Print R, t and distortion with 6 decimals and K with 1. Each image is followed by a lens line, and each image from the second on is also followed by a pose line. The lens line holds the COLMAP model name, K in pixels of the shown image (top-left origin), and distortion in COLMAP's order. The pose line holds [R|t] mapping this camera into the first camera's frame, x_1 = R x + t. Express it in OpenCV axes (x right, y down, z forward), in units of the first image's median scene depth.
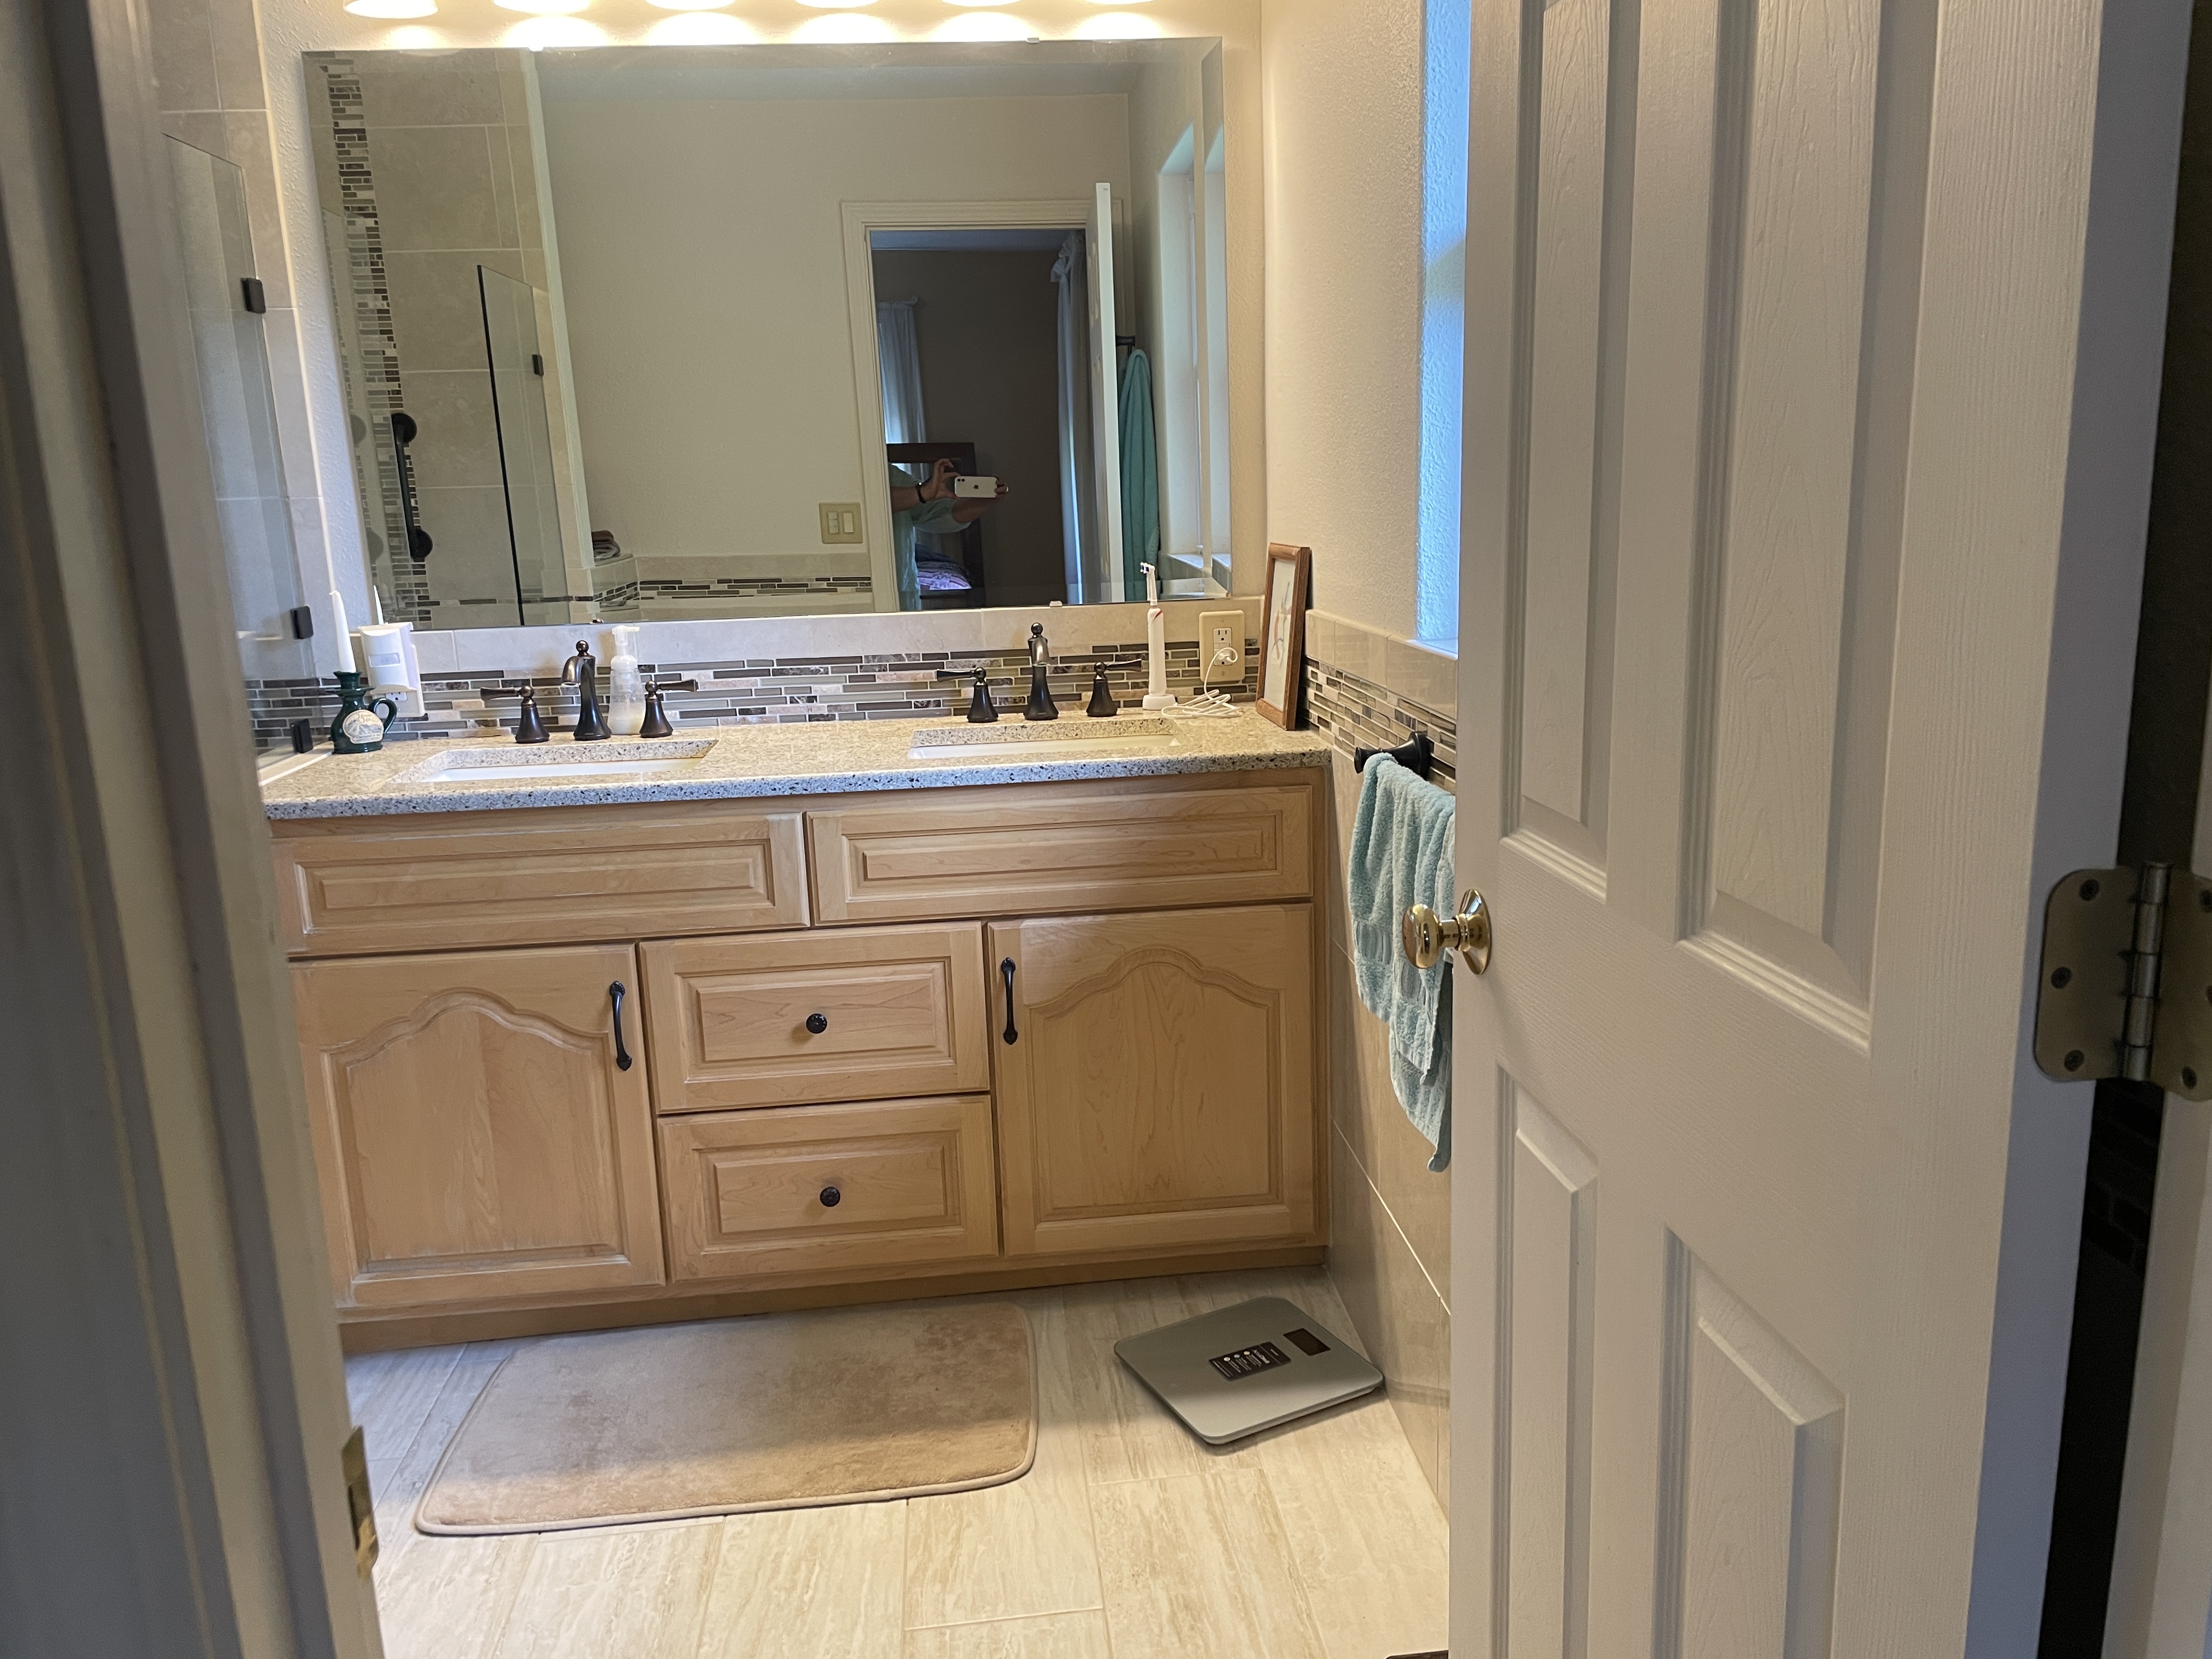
lens RADIAL K [[1658.5, 0, 1108.8], [0, 1658.5, 819.4], [0, 0, 1]] dist [0.084858, -0.108728]
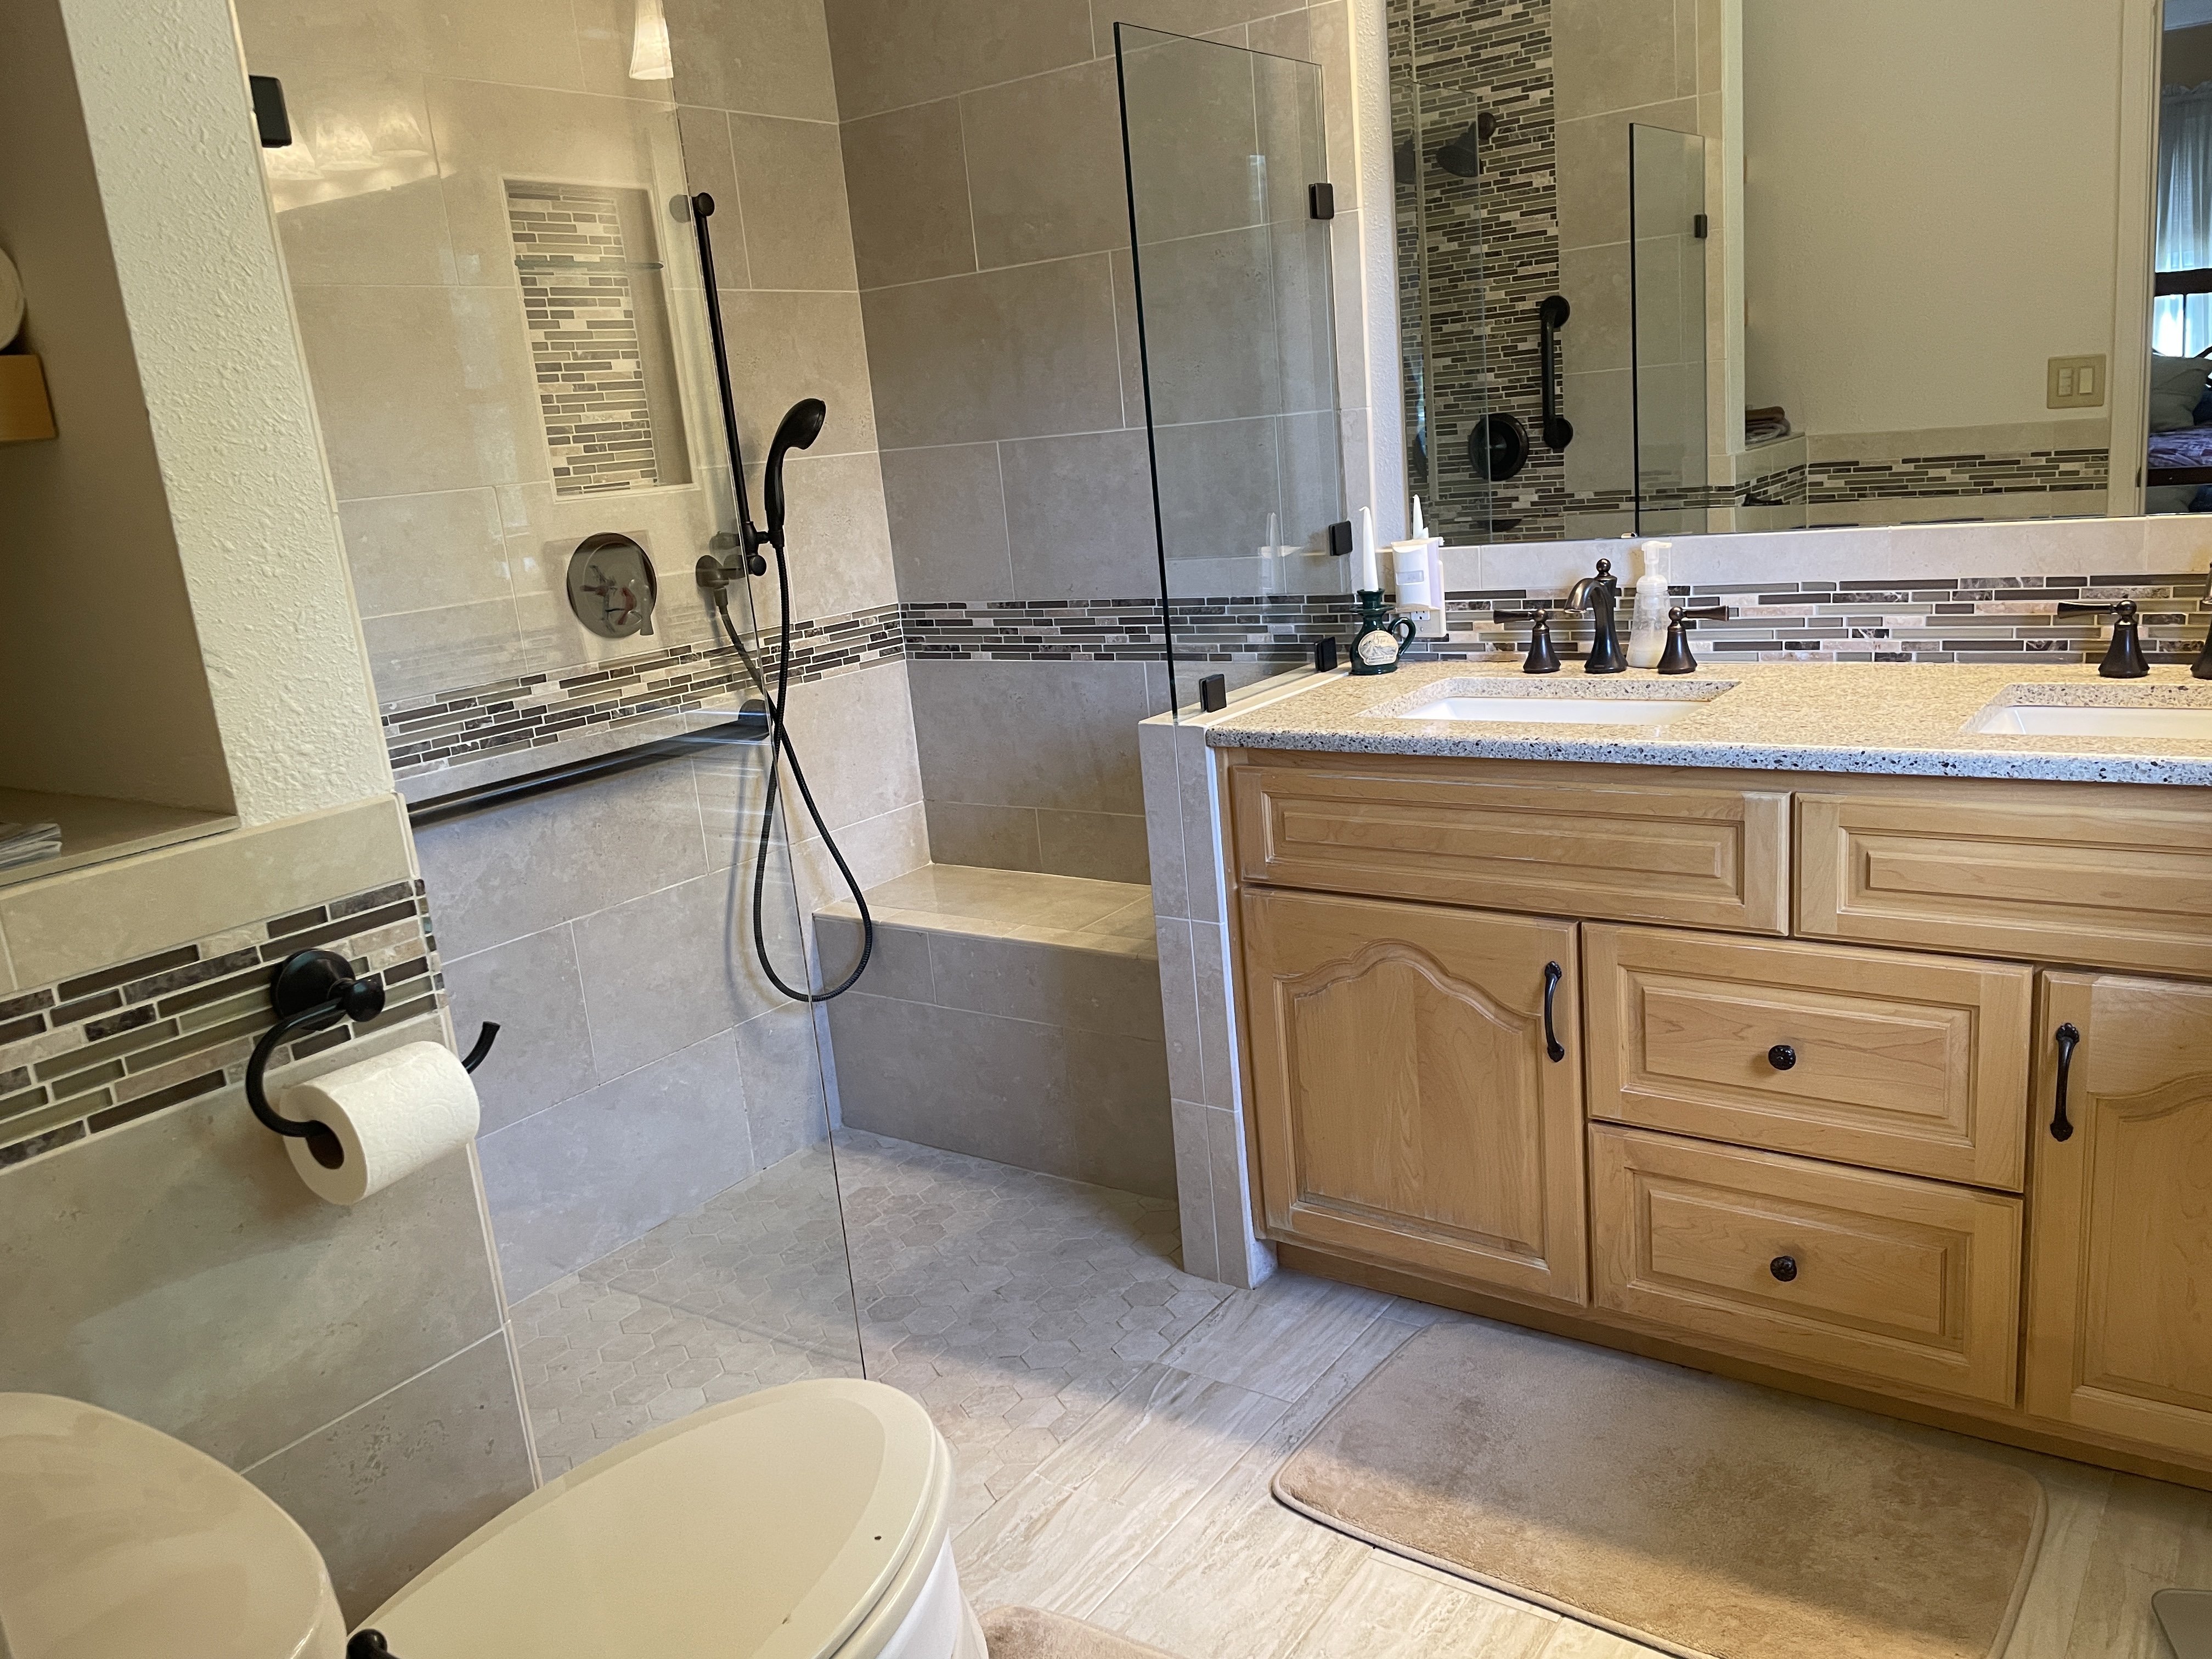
lens RADIAL K [[1658.5, 0, 1111.3], [0, 1658.5, 839.6], [0, 0, 1]] dist [0.084858, -0.108728]
pose [[0.752350, 0.123910, -0.647006, 0.087269], [-0.065505, 0.991355, 0.113687, -0.049611], [0.655499, -0.043151, 0.753962, 0.184297]]
